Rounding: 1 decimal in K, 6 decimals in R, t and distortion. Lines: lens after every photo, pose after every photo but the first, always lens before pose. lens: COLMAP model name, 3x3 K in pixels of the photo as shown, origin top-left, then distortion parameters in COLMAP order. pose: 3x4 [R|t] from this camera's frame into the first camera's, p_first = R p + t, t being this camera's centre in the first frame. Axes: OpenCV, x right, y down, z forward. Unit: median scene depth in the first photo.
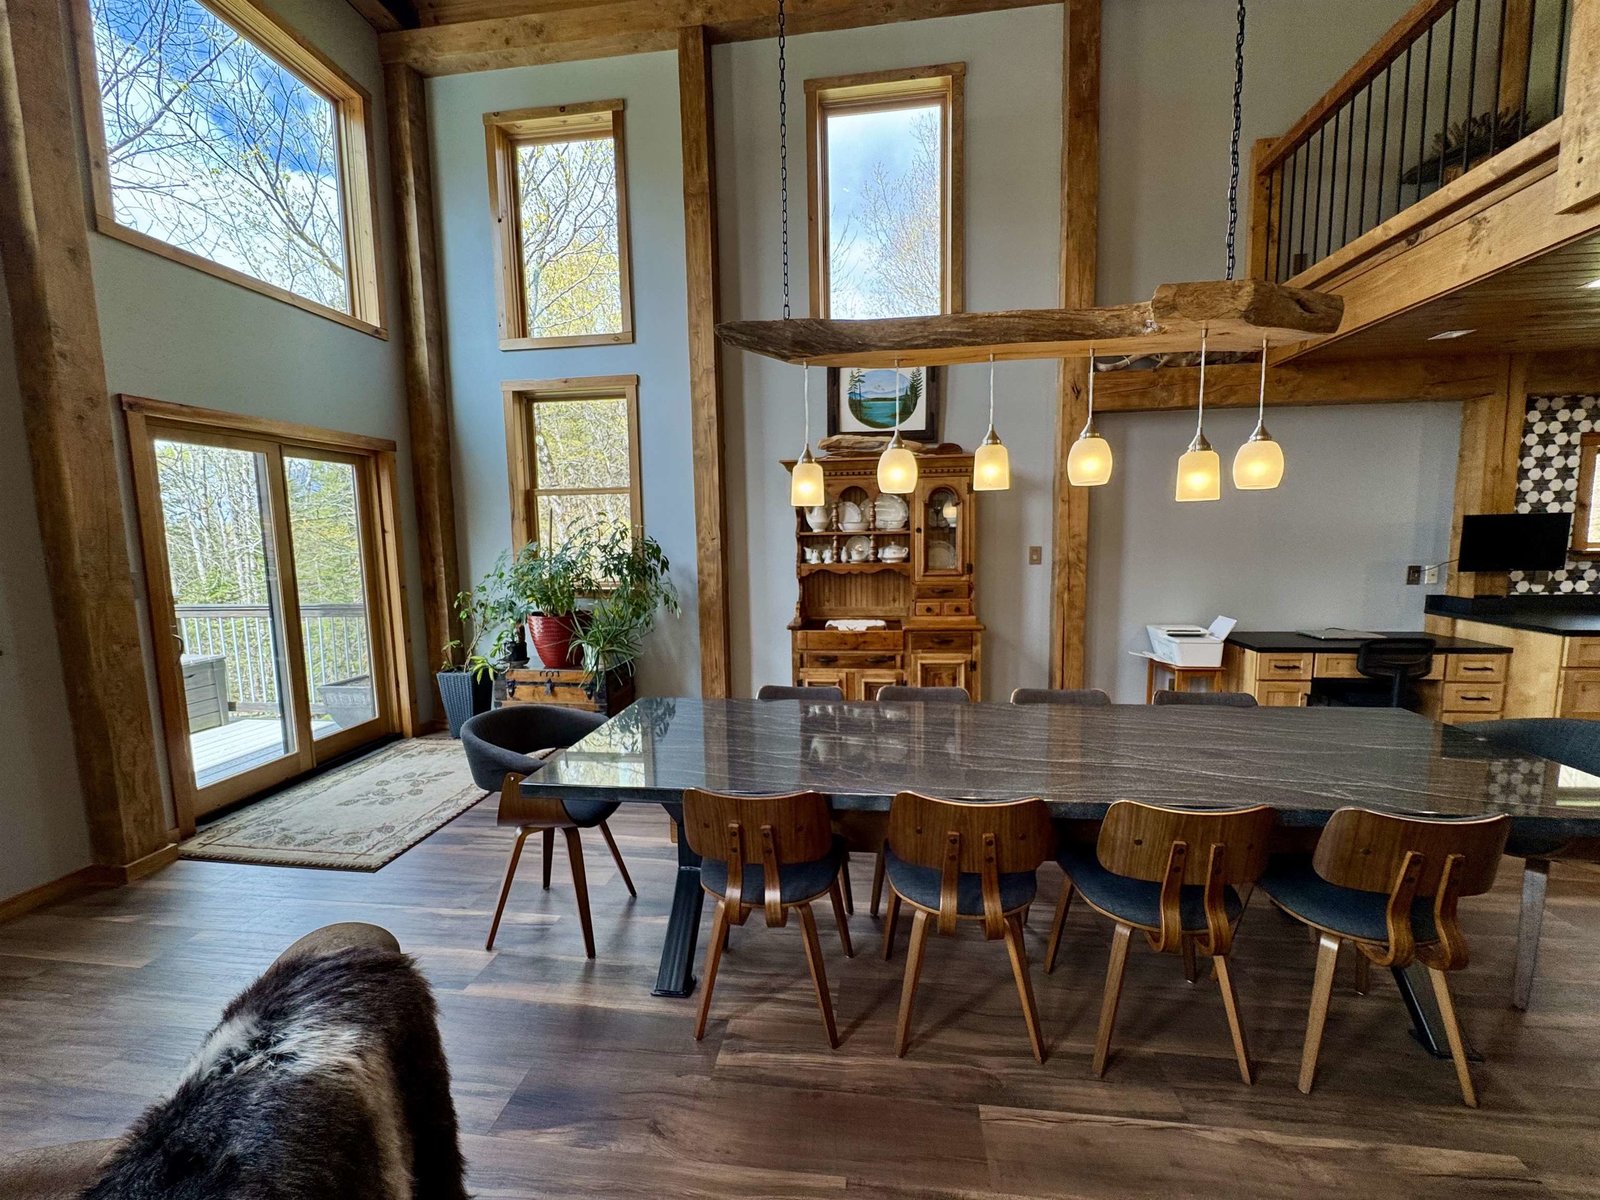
lens RADIAL K [[637.9, 0, 800.0], [0, 637.9, 600.0], [0, 0, 1]] dist [-0.004971, 0.000241]
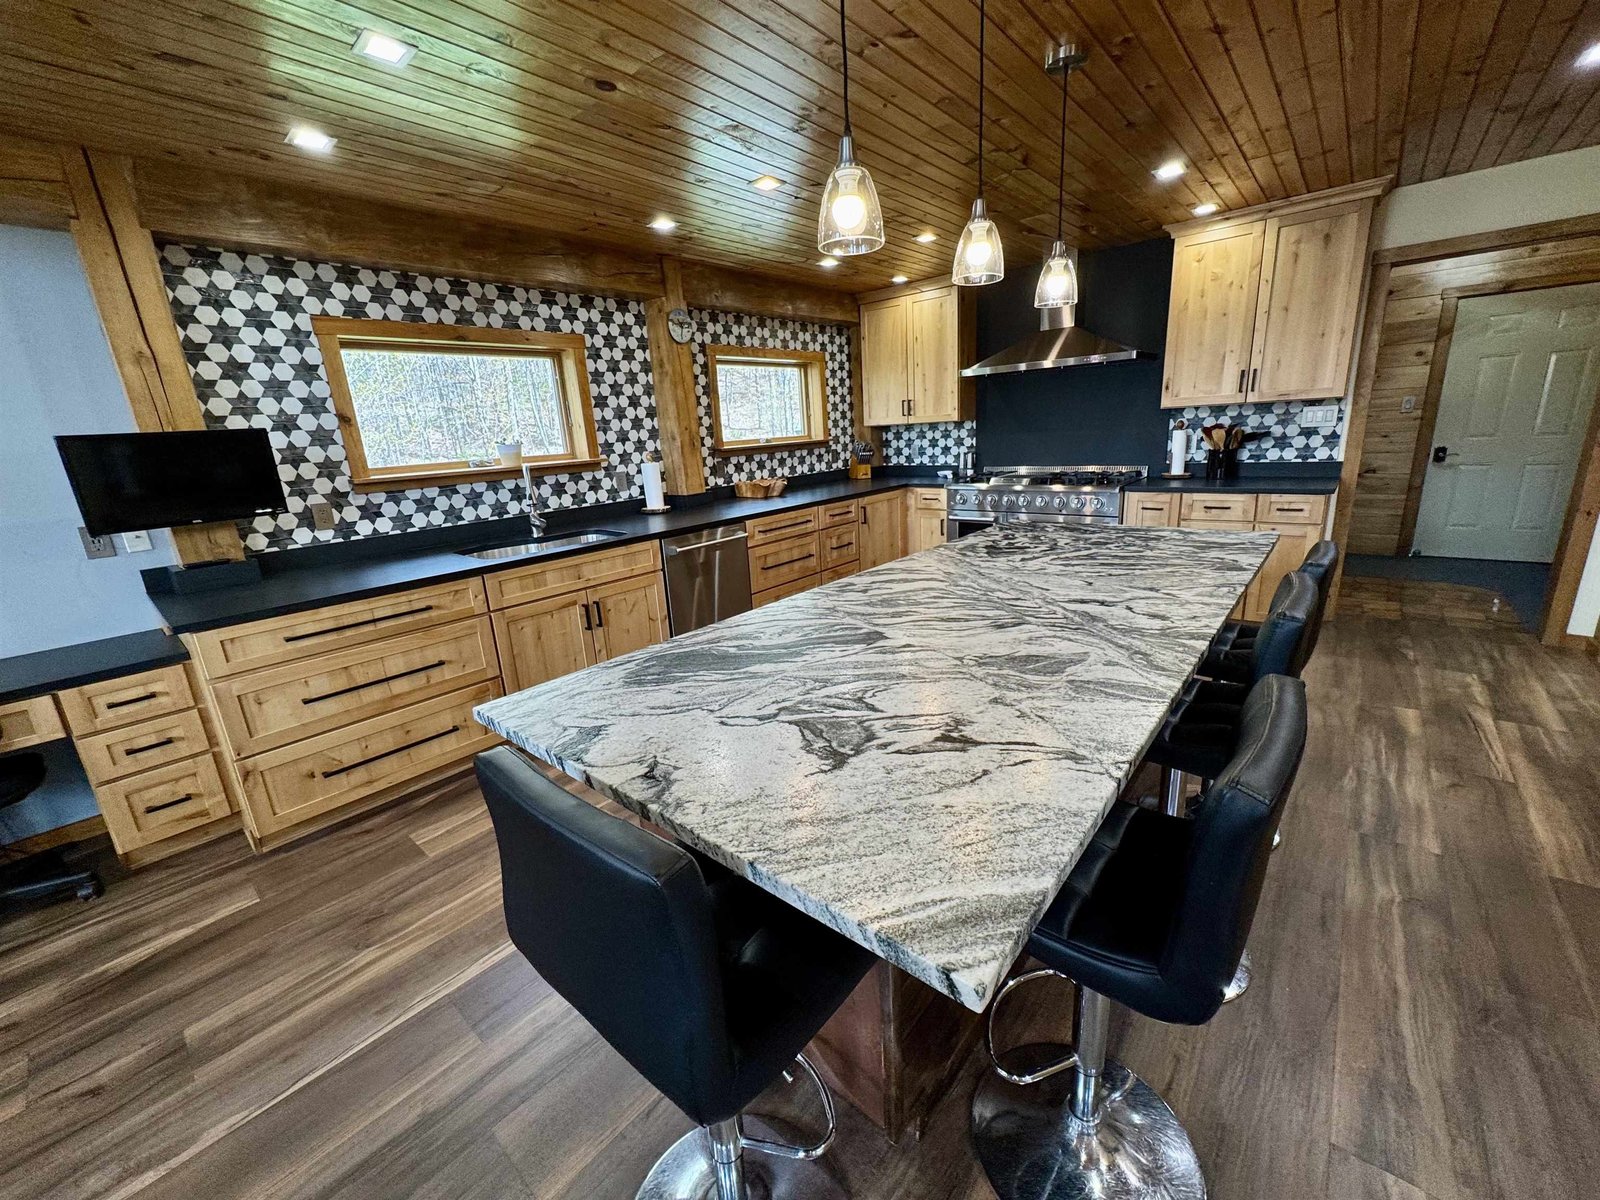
lens RADIAL K [[631.8, 0, 803.8], [0, 631.8, 597.9], [0, 0, 1]] dist [-0.001386, -0.000451]
pose [[0.548094, -0.228410, 0.804625, 0.891829], [0.141386, 0.973448, 0.180025, -0.001204], [-0.824380, 0.015092, 0.565835, 0.139272]]
